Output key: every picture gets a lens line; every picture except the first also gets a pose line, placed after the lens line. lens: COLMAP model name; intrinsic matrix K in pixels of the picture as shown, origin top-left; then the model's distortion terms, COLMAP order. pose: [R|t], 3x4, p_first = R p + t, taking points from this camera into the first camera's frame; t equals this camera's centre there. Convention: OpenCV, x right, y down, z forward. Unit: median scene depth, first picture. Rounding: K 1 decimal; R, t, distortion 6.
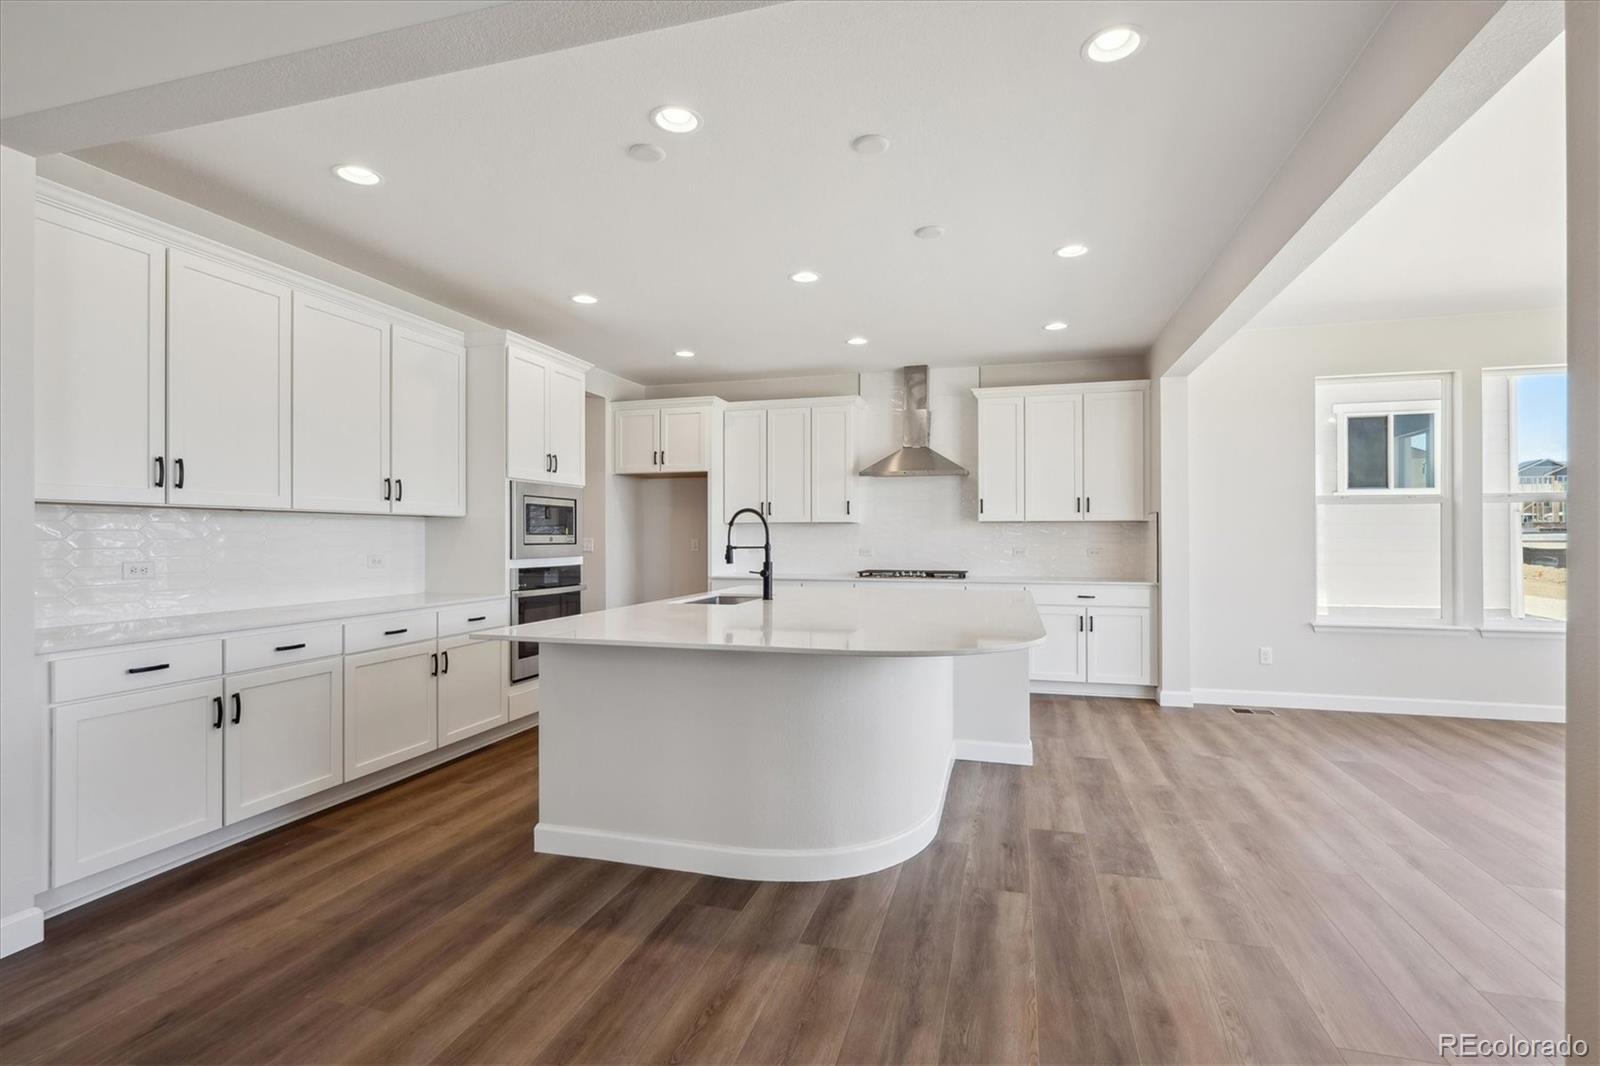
lens RADIAL K [[731.6, 0, 800.0], [0, 731.6, 533.0], [0, 0, 1]] dist [0.002272, 0.000042]
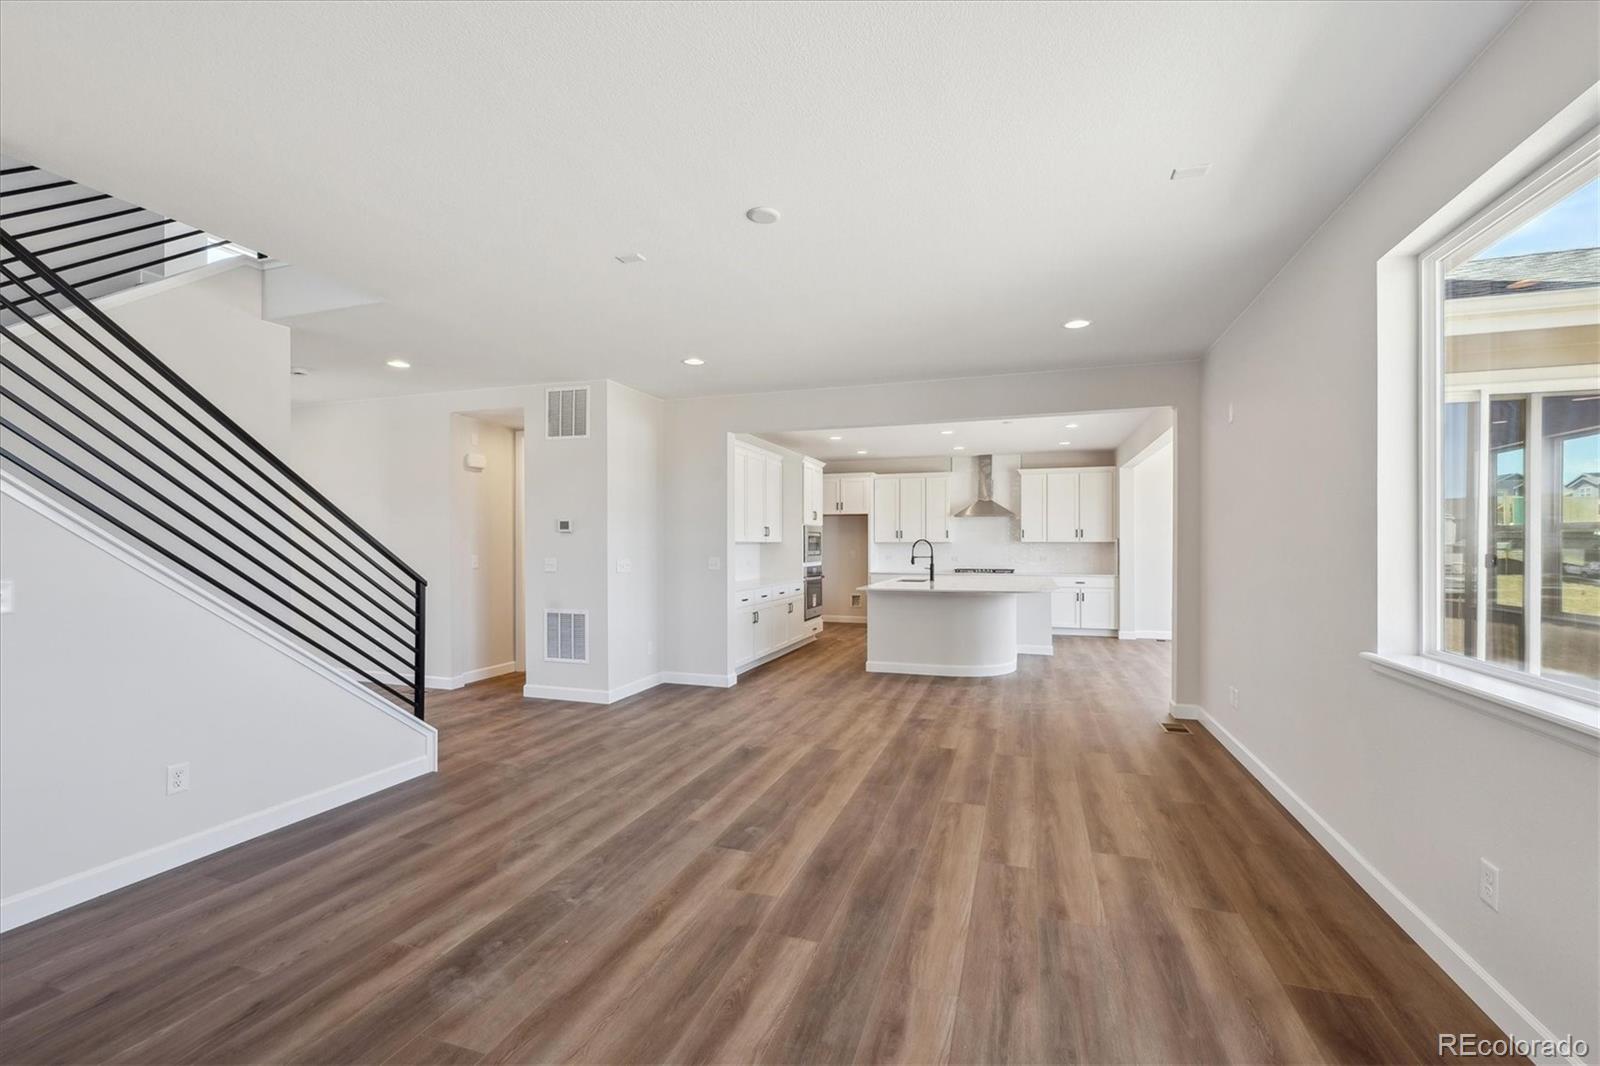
lens RADIAL K [[656.6, 0, 804.2], [0, 656.6, 539.6], [0, 0, 1]] dist [0.000319, -0.000028]
pose [[0.999174, 0.000004, -0.040627, -0.312626], [-0.000037, 1.000000, -0.000811, -0.028135], [0.040627, 0.000812, 0.999174, -0.894916]]
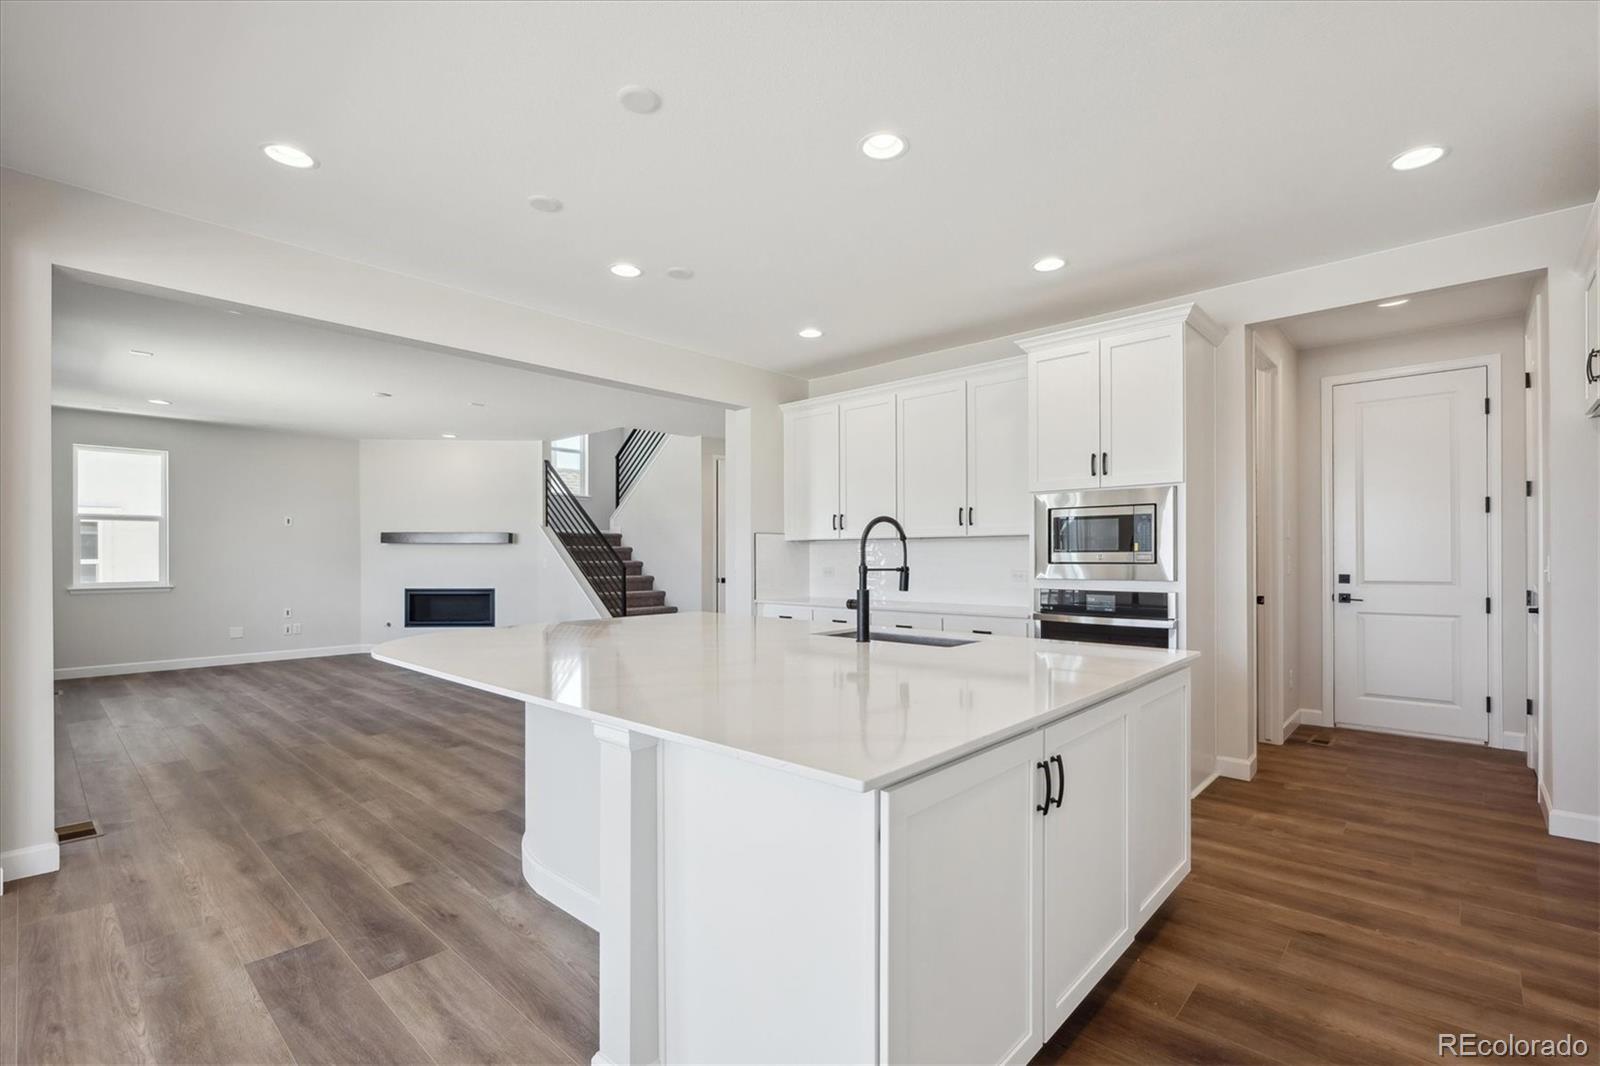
lens RADIAL K [[718.2, 0, 816.1], [0, 718.2, 555.8], [0, 0, 1]] dist [0.001929, 0.000318]
pose [[-0.432937, 0.002054, -0.901422, 0.548715], [0.009279, 0.999955, -0.002178, 0.005564], [0.901376, -0.009307, -0.432936, 1.123639]]
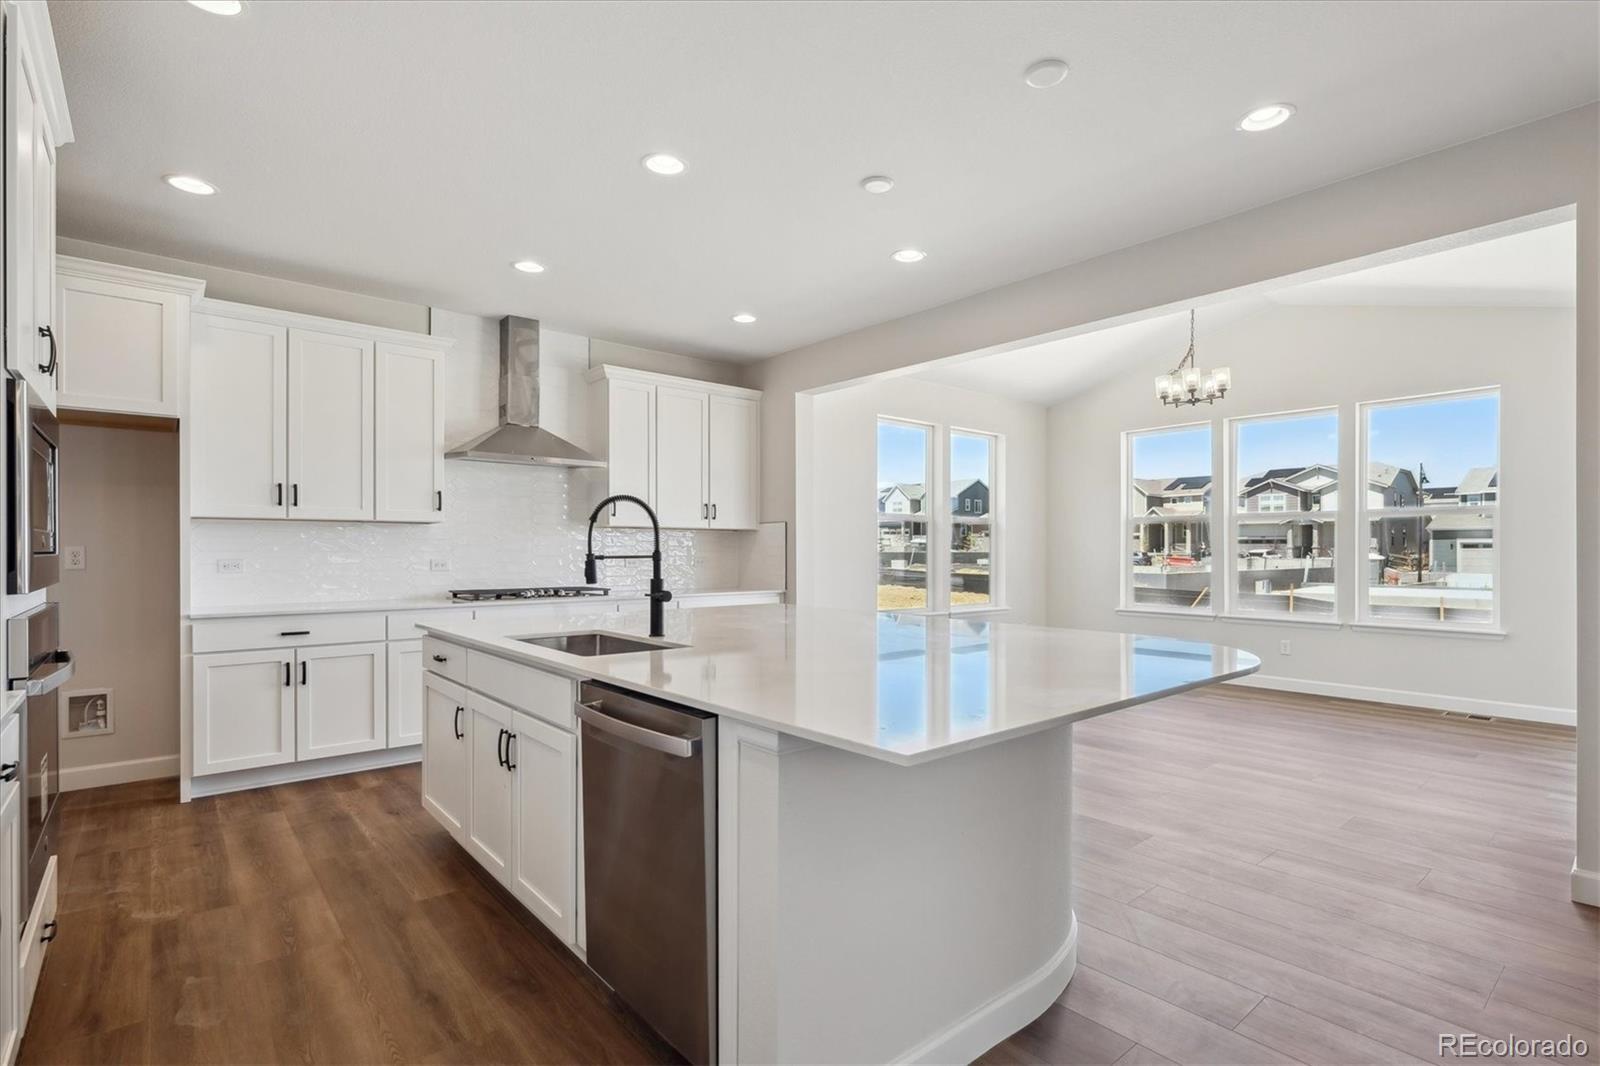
lens RADIAL K [[785.0, 0, 802.4], [0, 785.0, 548.9], [0, 0, 1]] dist [-0.000653, -0.000053]
pose [[0.551187, 0.003360, 0.834375, -0.503847], [-0.007946, 0.999968, 0.001222, 0.009573], [-0.834344, -0.007303, 0.551196, 0.442890]]
